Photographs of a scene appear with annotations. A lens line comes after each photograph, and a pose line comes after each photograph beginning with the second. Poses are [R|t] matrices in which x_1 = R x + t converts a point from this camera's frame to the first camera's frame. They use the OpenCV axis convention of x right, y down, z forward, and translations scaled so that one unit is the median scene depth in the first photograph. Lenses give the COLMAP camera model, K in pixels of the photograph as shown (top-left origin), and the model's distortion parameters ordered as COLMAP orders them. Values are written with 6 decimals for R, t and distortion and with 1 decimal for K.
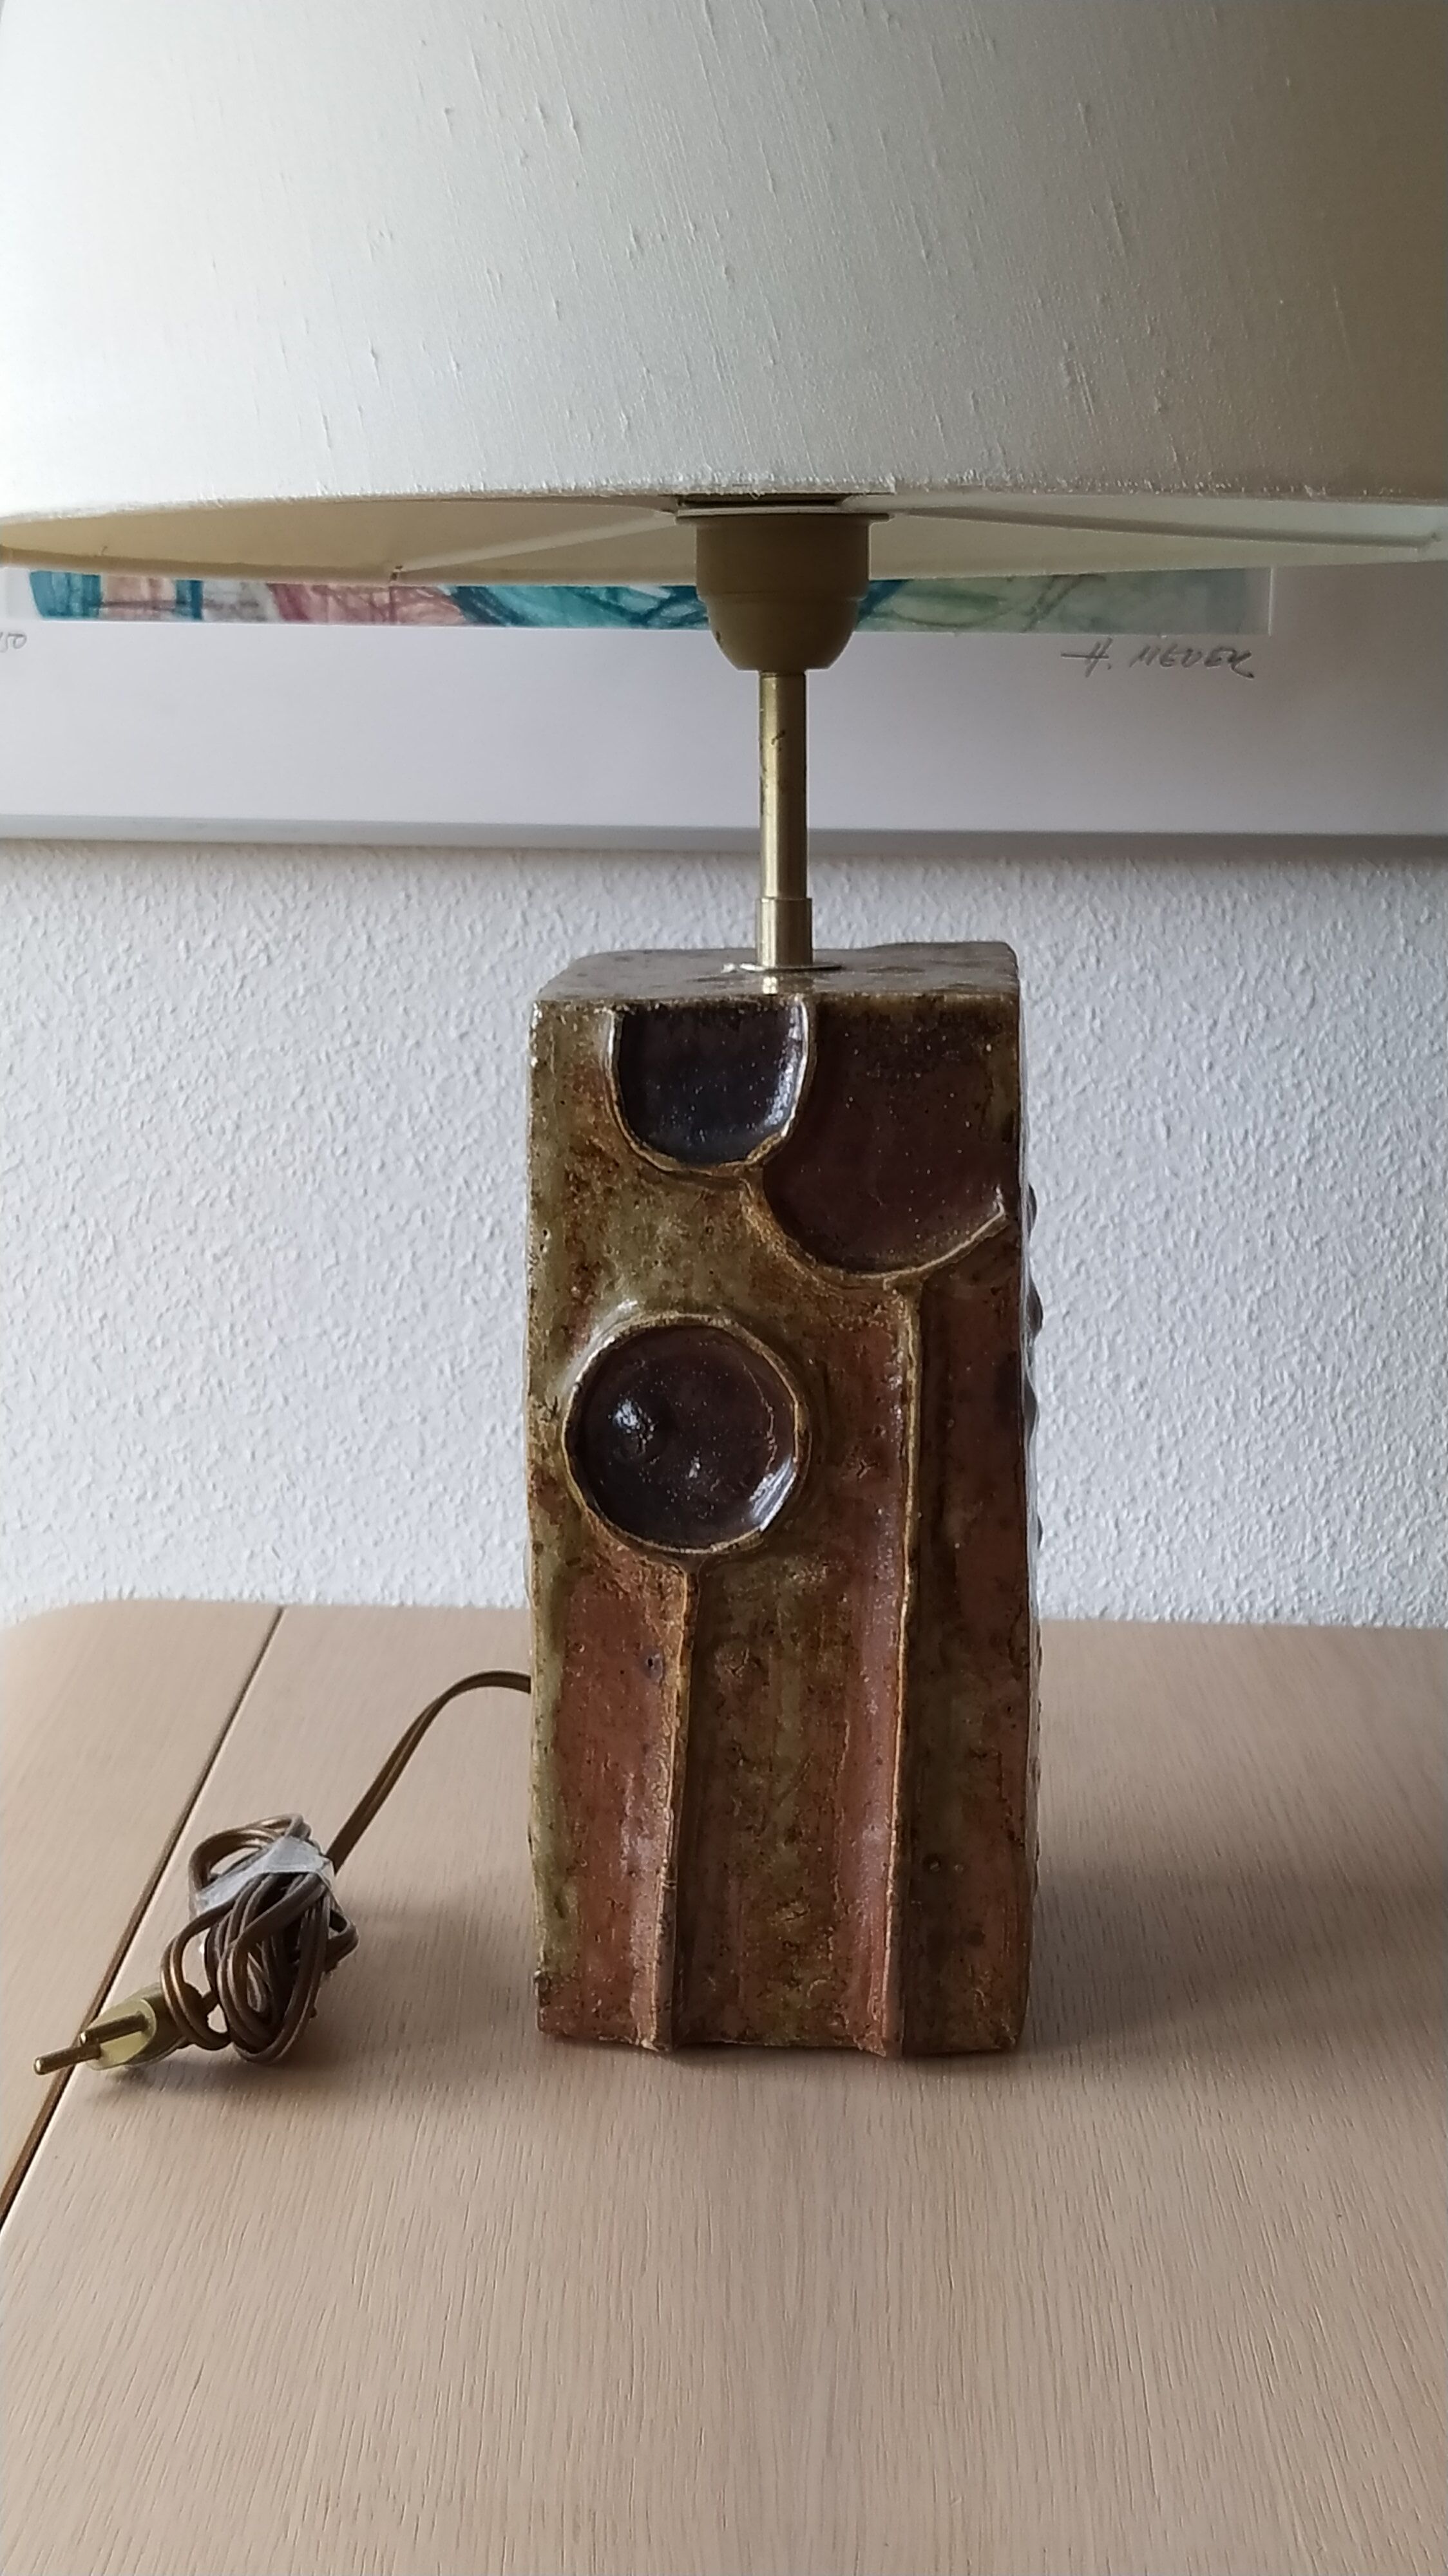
lens RADIAL K [[3572.2, 0, 674.1], [0, 3572.2, 1335.2], [0, 0, 1]] dist [0.112178, 0.000000]
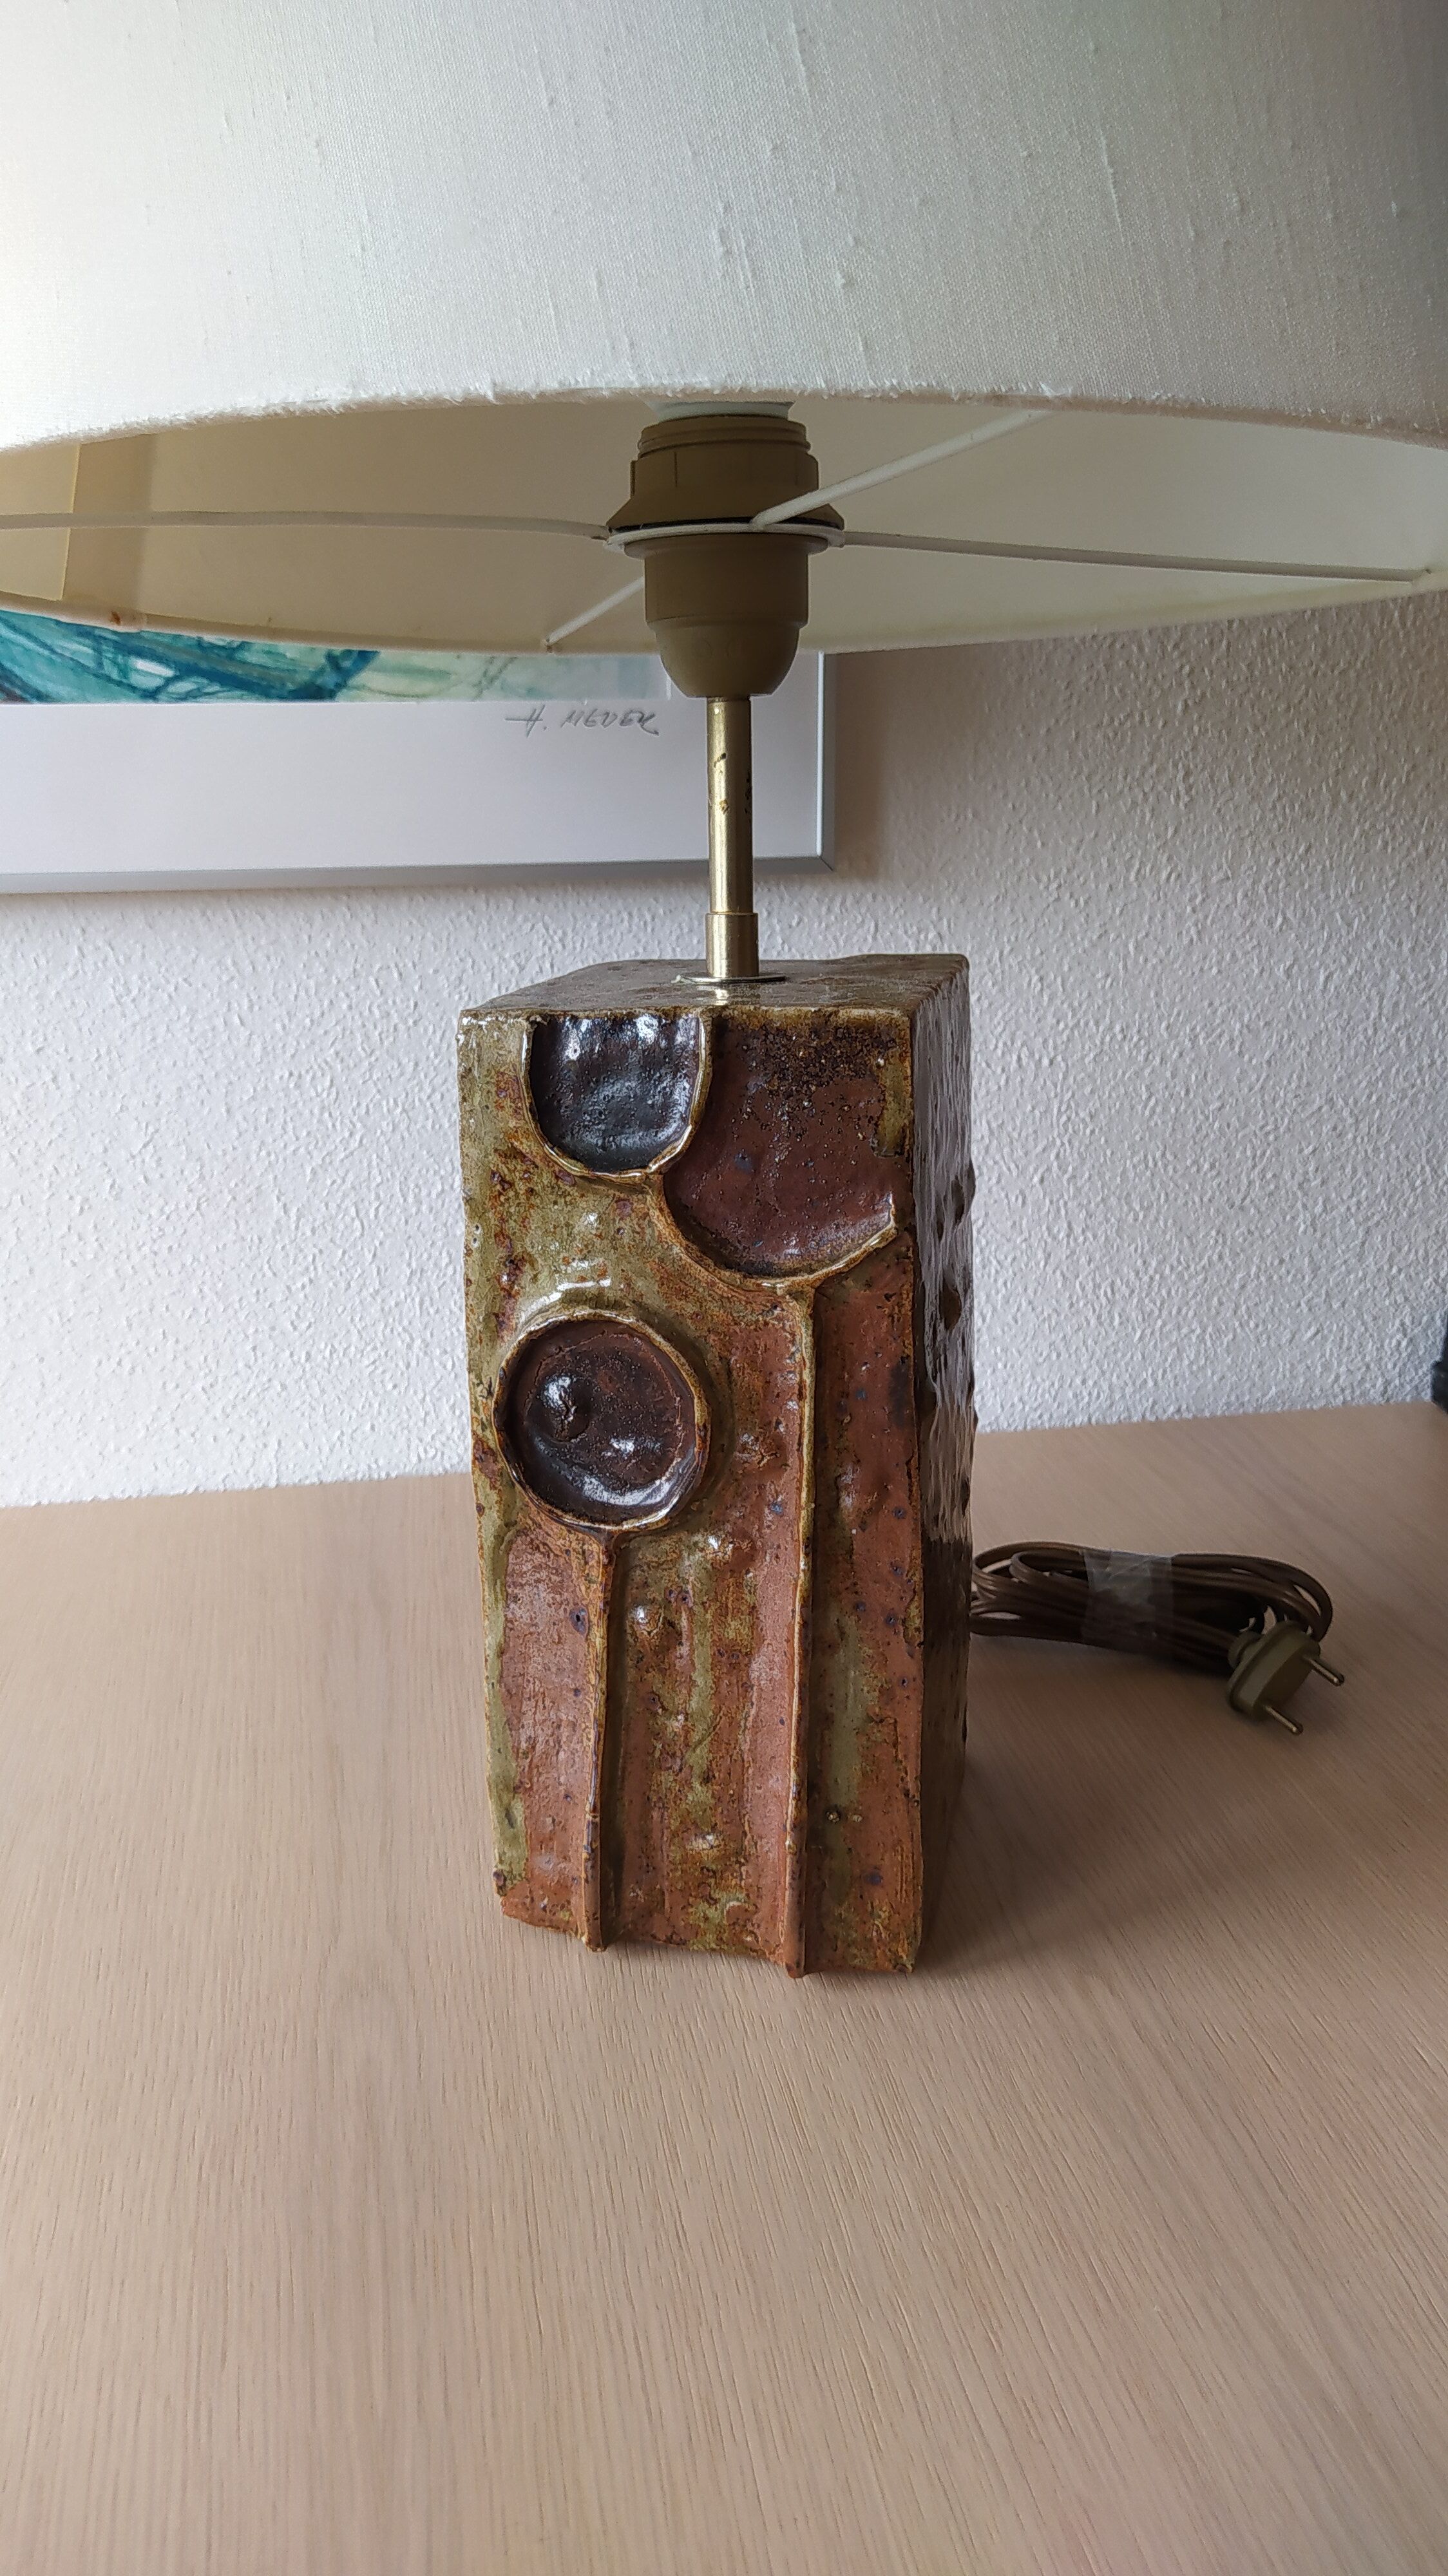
lens RADIAL K [[1983.2, 0, 672.2], [0, 1983.2, 1324.8], [0, 0, 1]] dist [0.035215, -0.087301]
pose [[0.984772, 0.029768, -0.171281, 0.121402], [-0.015864, 0.996508, 0.081979, -0.048087], [0.173123, -0.078013, 0.981806, 0.405210]]
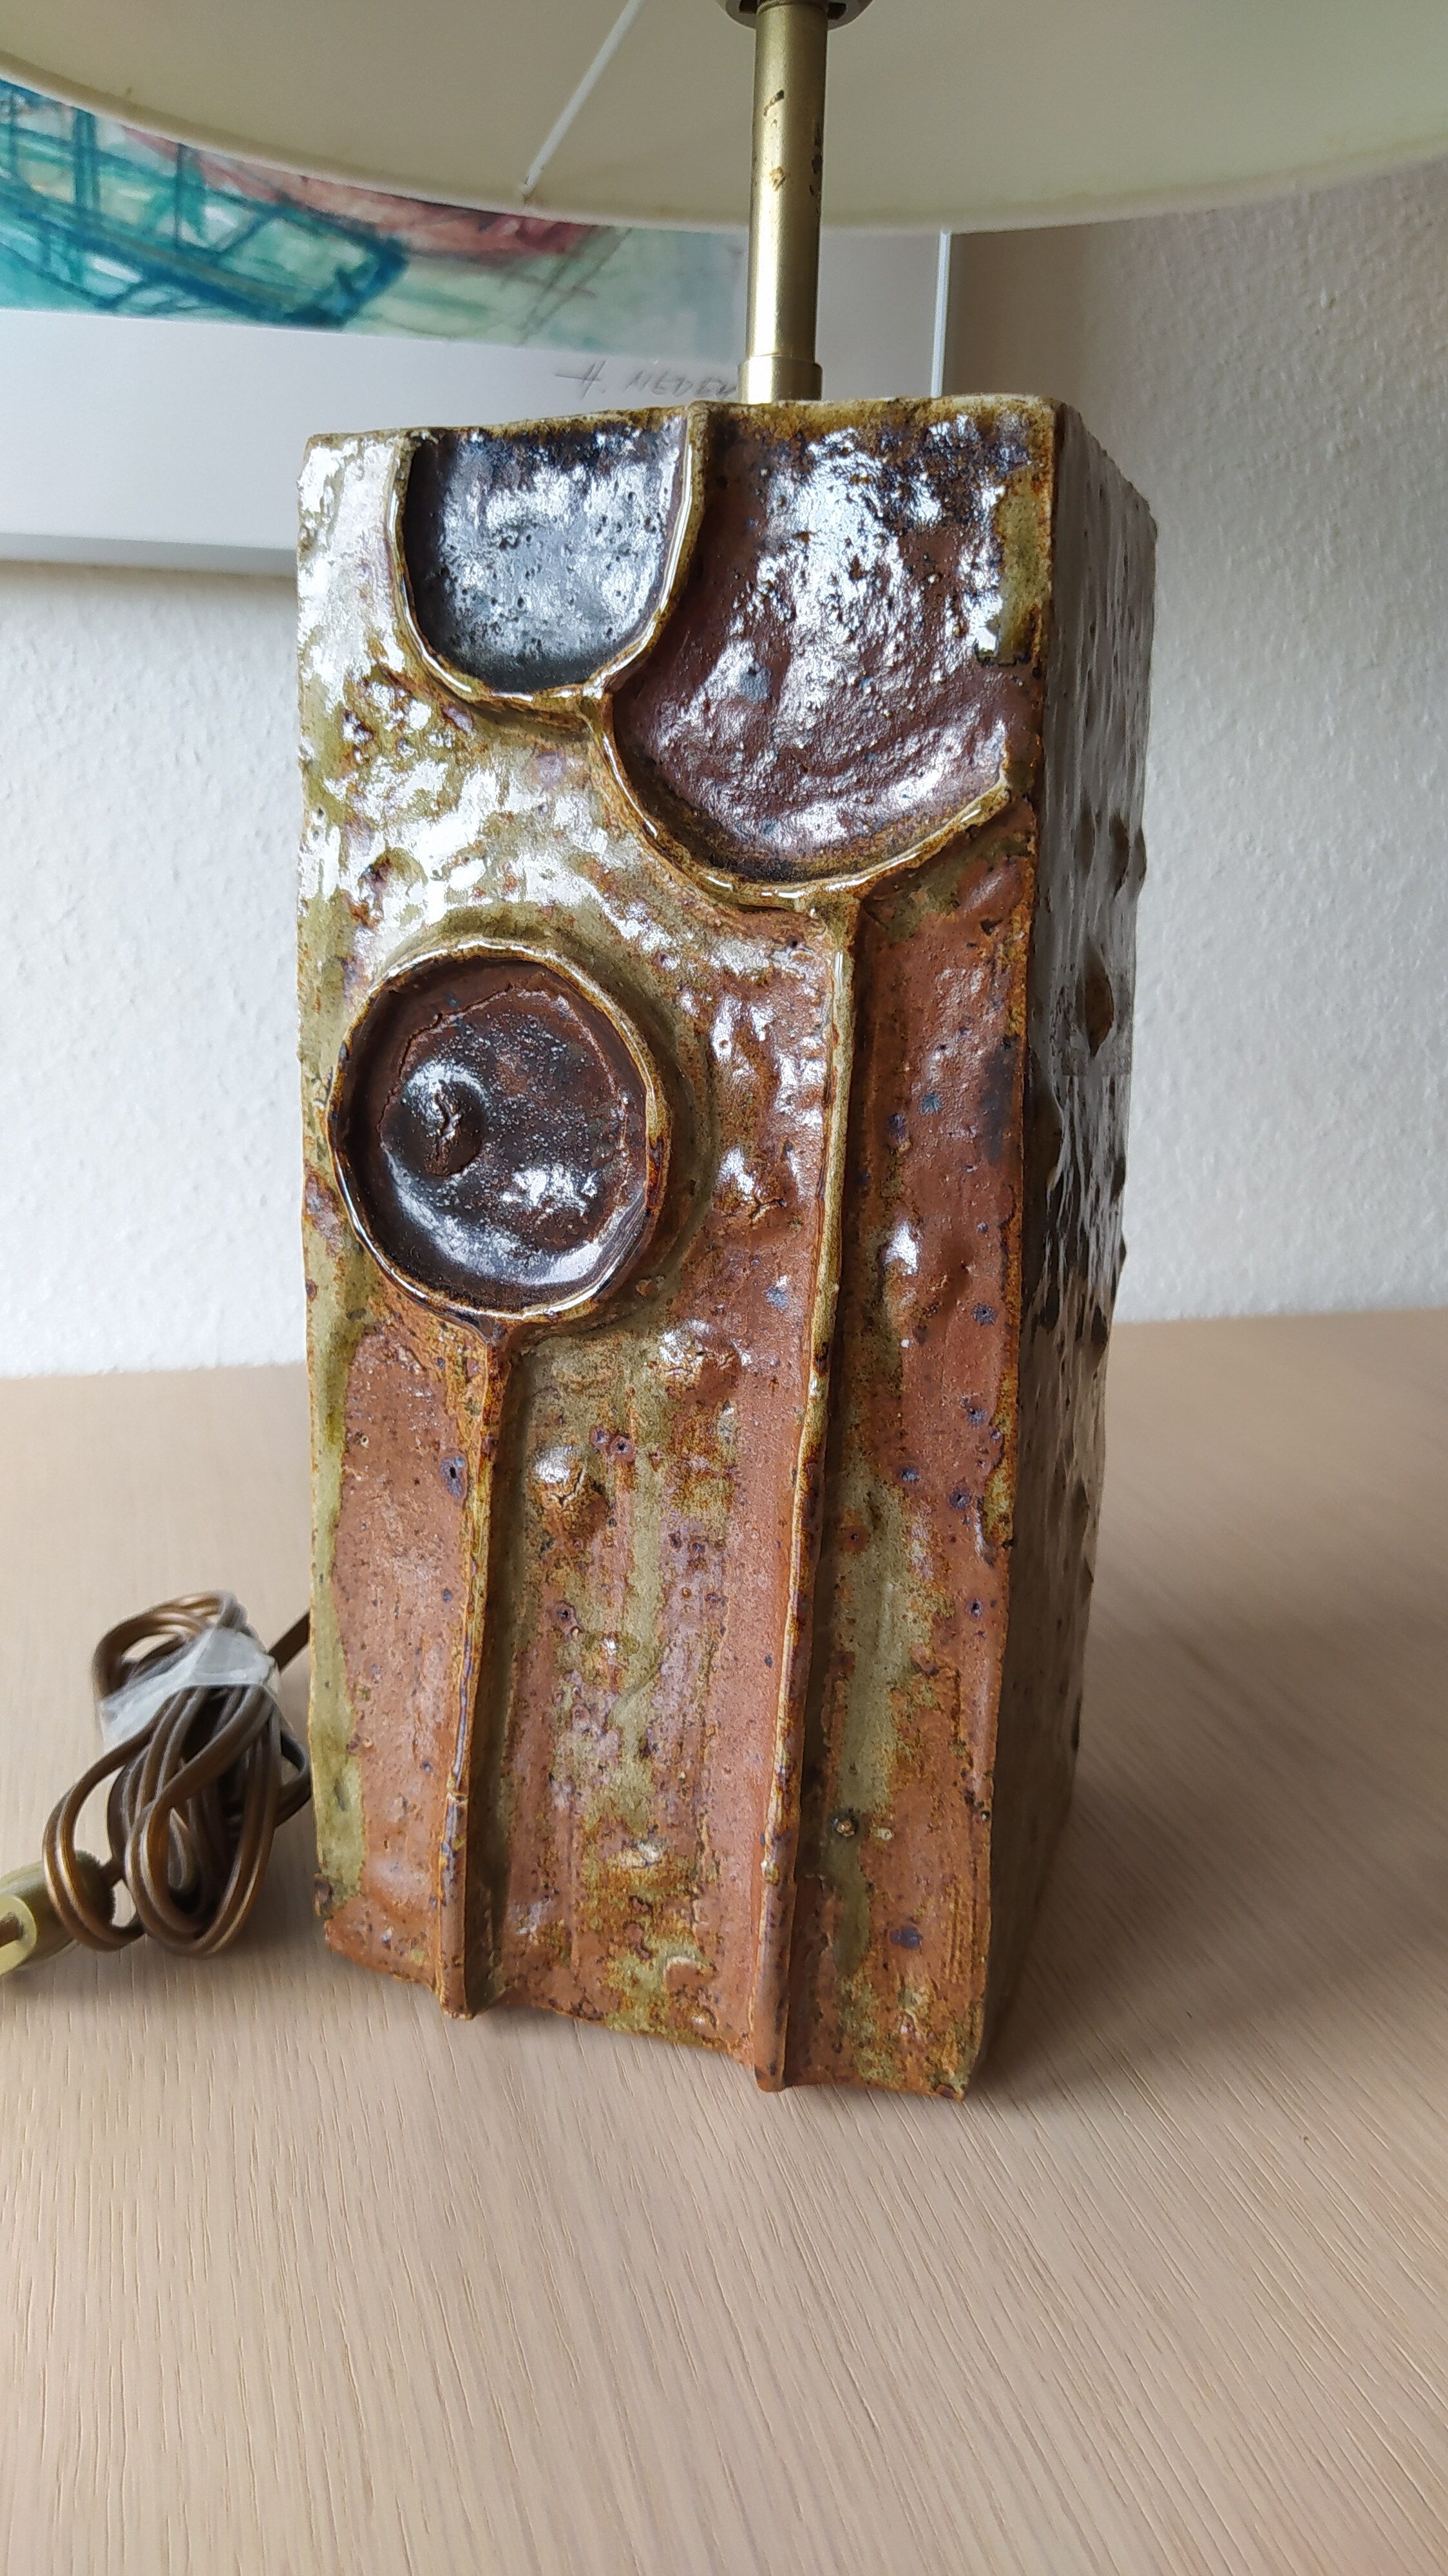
lens RADIAL K [[1983.2, 0, 708.2], [0, 1983.2, 1305.7], [0, 0, 1]] dist [0.035215, -0.087301]
pose [[0.970178, 0.089417, -0.225298, 0.119662], [-0.078586, 0.995299, 0.056611, 0.034354], [0.229301, -0.037218, 0.972644, 0.635167]]
